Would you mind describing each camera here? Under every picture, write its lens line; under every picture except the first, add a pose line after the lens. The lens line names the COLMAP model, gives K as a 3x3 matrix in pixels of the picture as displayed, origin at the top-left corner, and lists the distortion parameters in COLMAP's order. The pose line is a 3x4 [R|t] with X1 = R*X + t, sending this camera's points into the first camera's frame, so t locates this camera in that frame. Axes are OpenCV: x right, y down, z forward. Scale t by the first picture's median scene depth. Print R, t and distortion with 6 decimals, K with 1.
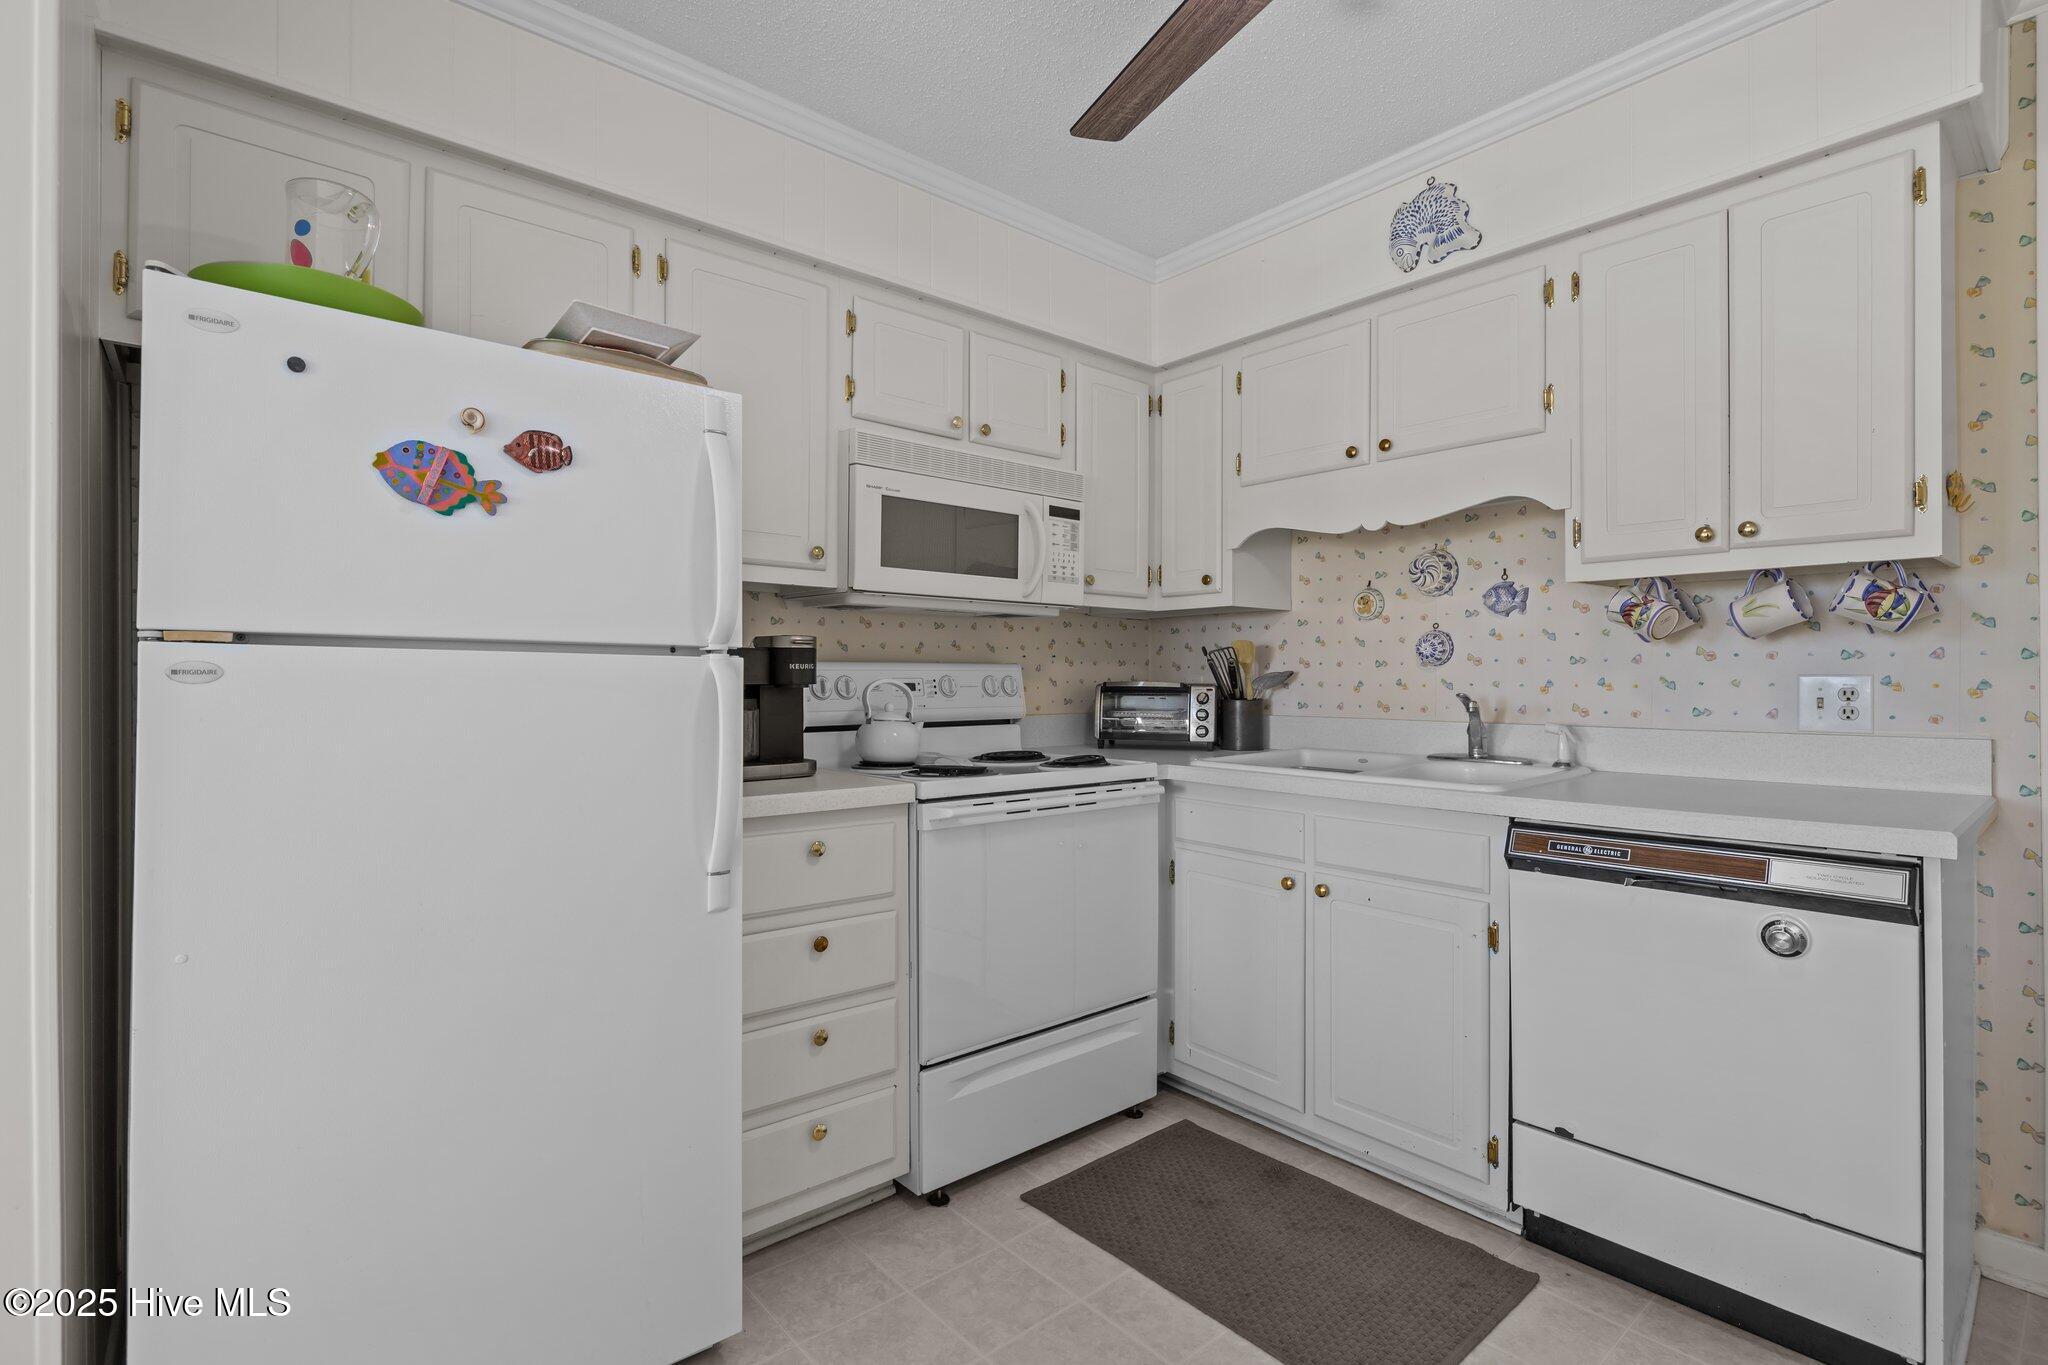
lens RADIAL K [[948.7, 0, 1021.8], [0, 948.7, 677.0], [0, 0, 1]] dist [-0.013394, 0.004558]
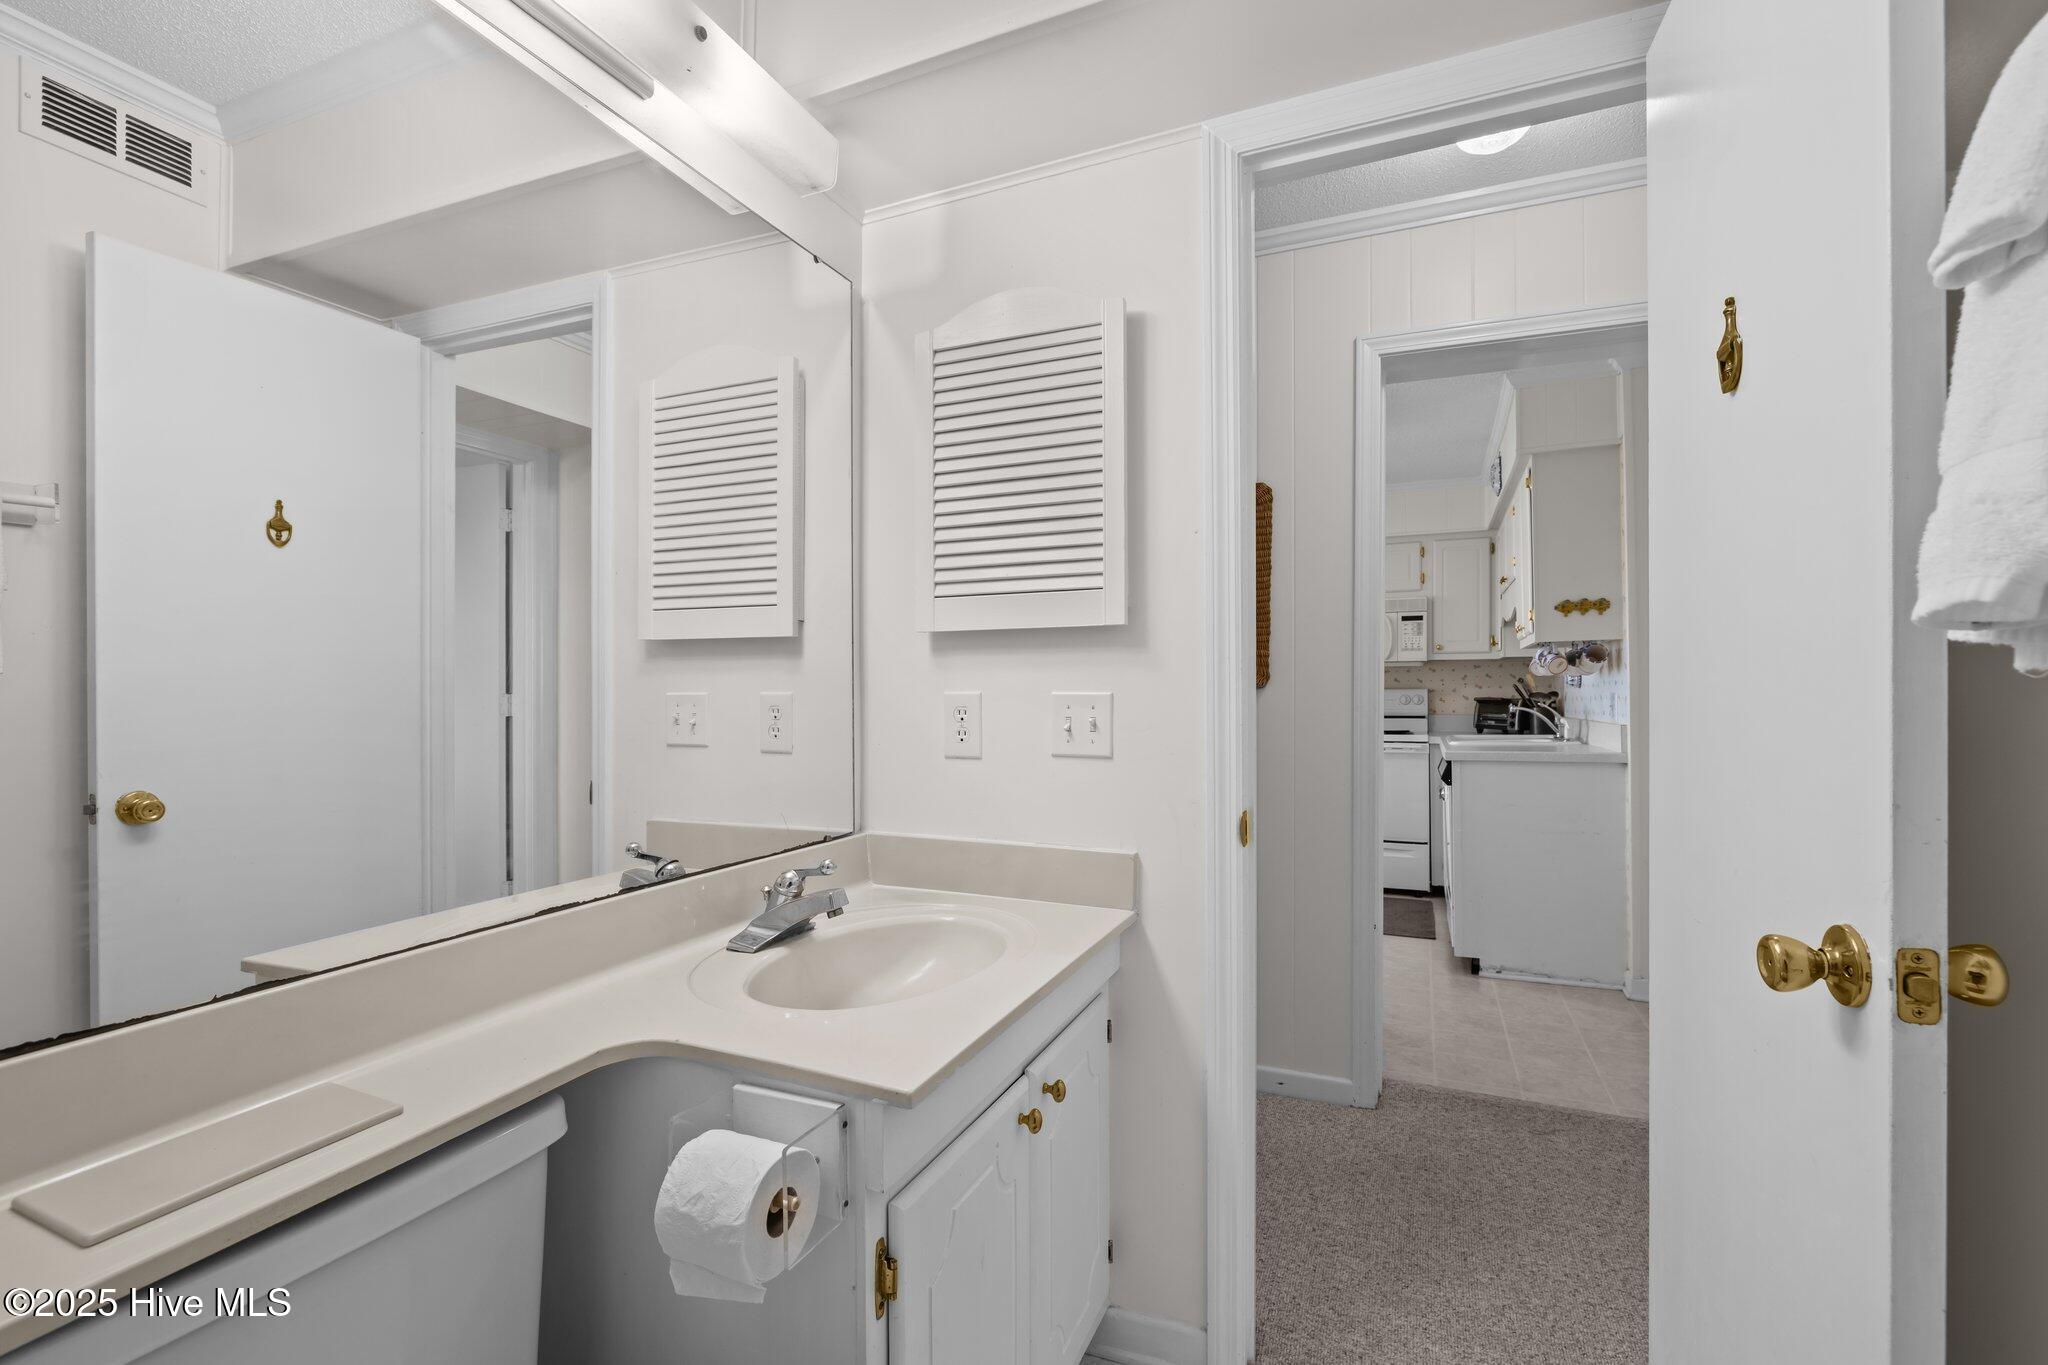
lens RADIAL K [[894.6, 0, 1024.0], [0, 894.6, 682.5], [0, 0, 1]] dist [0.000003, -0.000003]
pose [[0.440024, -0.004363, -0.897975, 1.696167], [0.001817, 0.999990, -0.003969, -0.025757], [0.897984, 0.000114, 0.440028, -0.774904]]
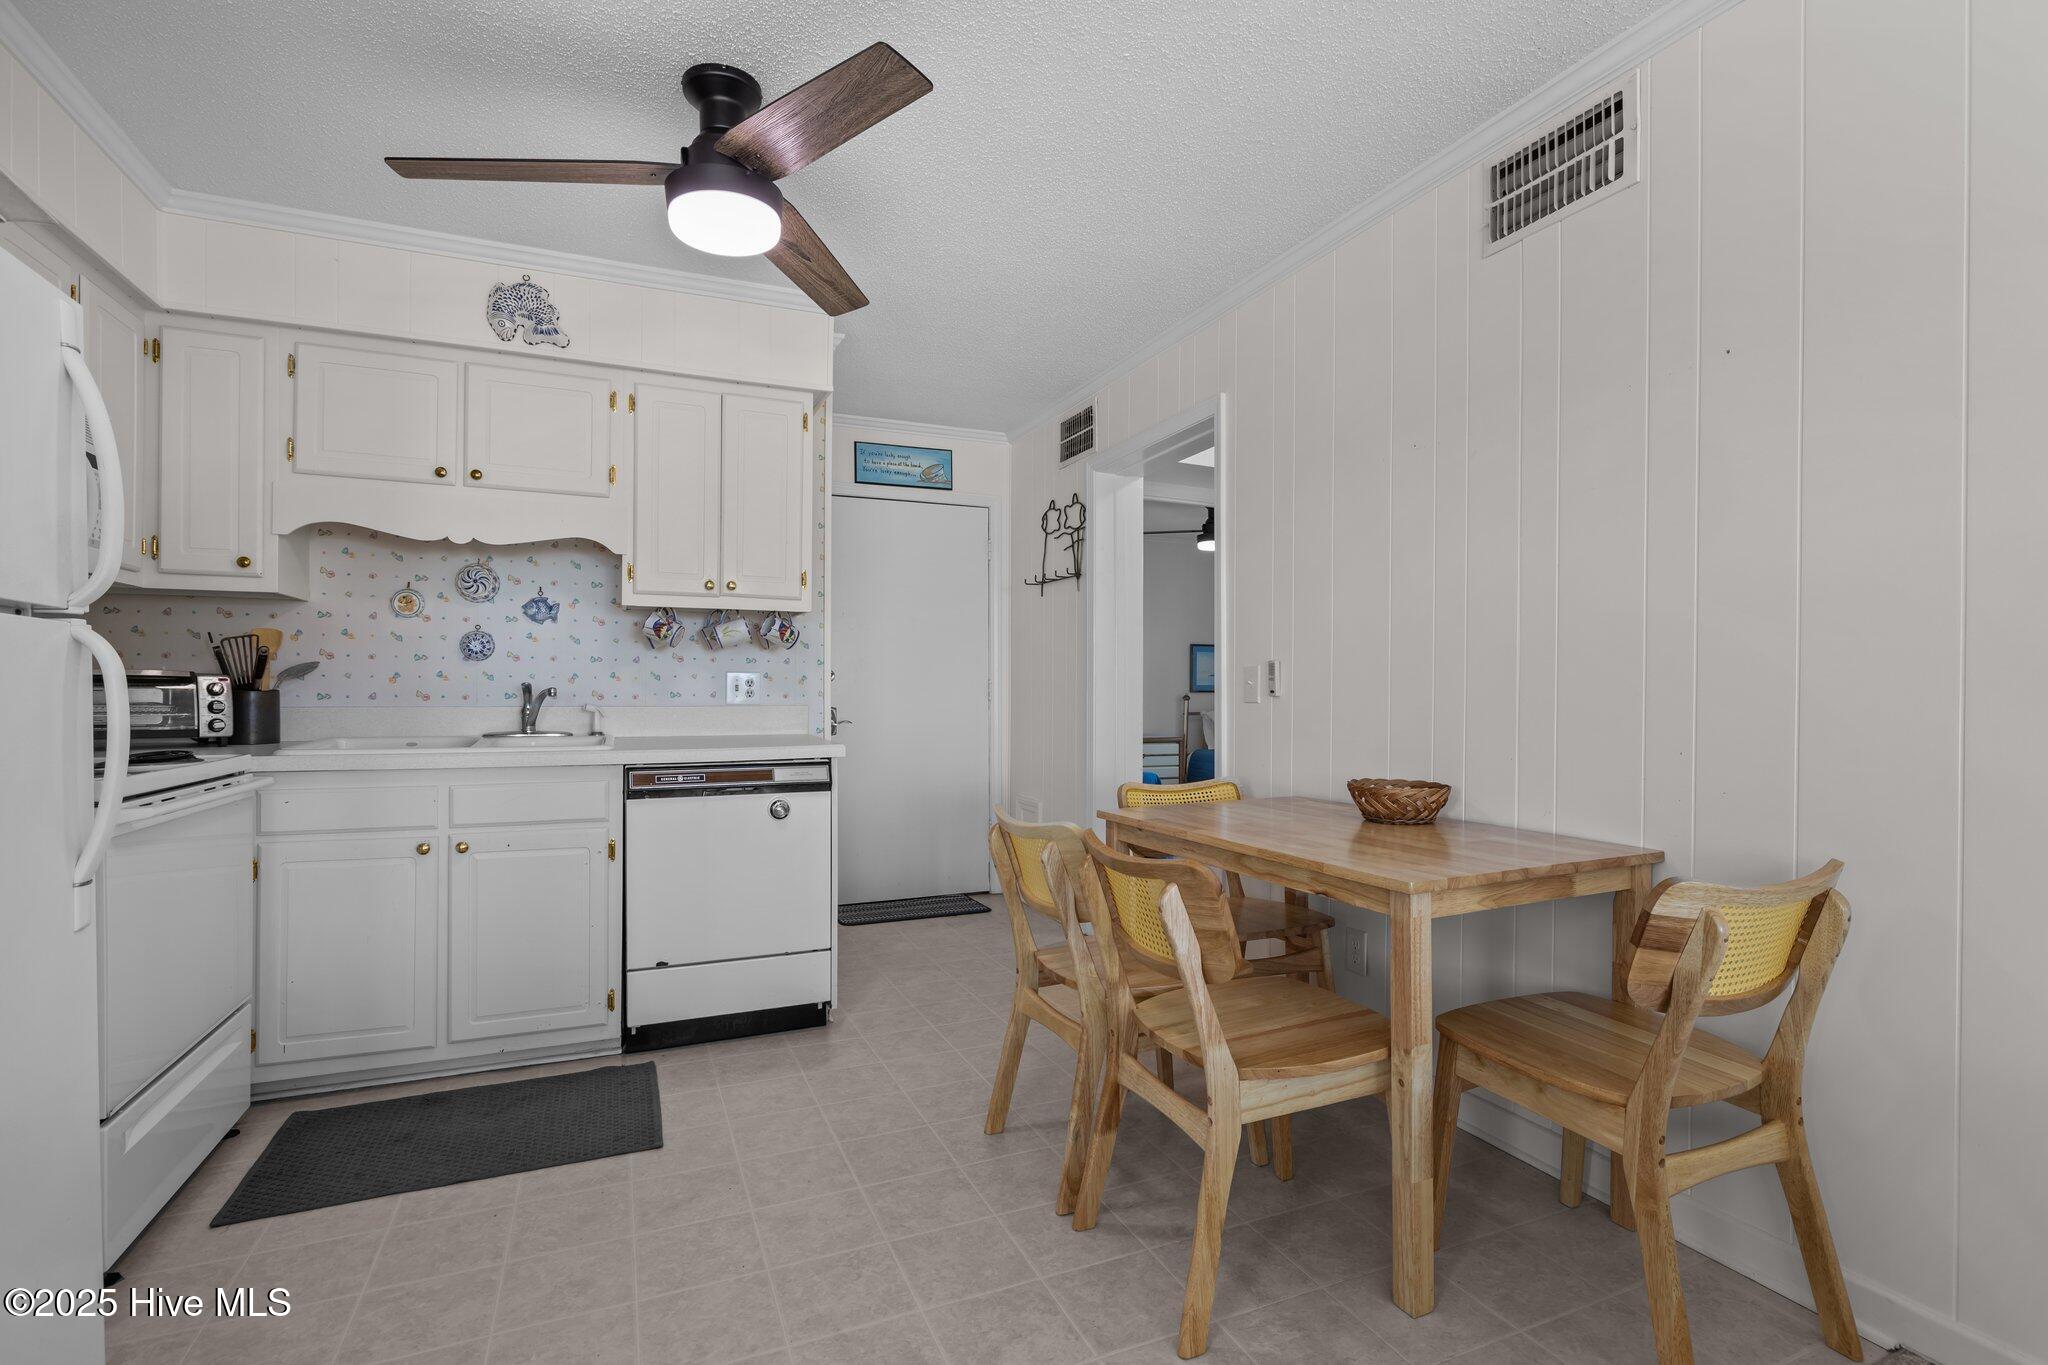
lens RADIAL K [[959.8, 0, 1025.2], [0, 959.8, 693.0], [0, 0, 1]] dist [-0.002821, -0.000257]
pose [[0.293286, -0.003639, 0.956018, -0.594121], [-0.006642, 0.999961, 0.005844, 0.019969], [-0.956002, -0.008064, 0.293251, -0.021944]]
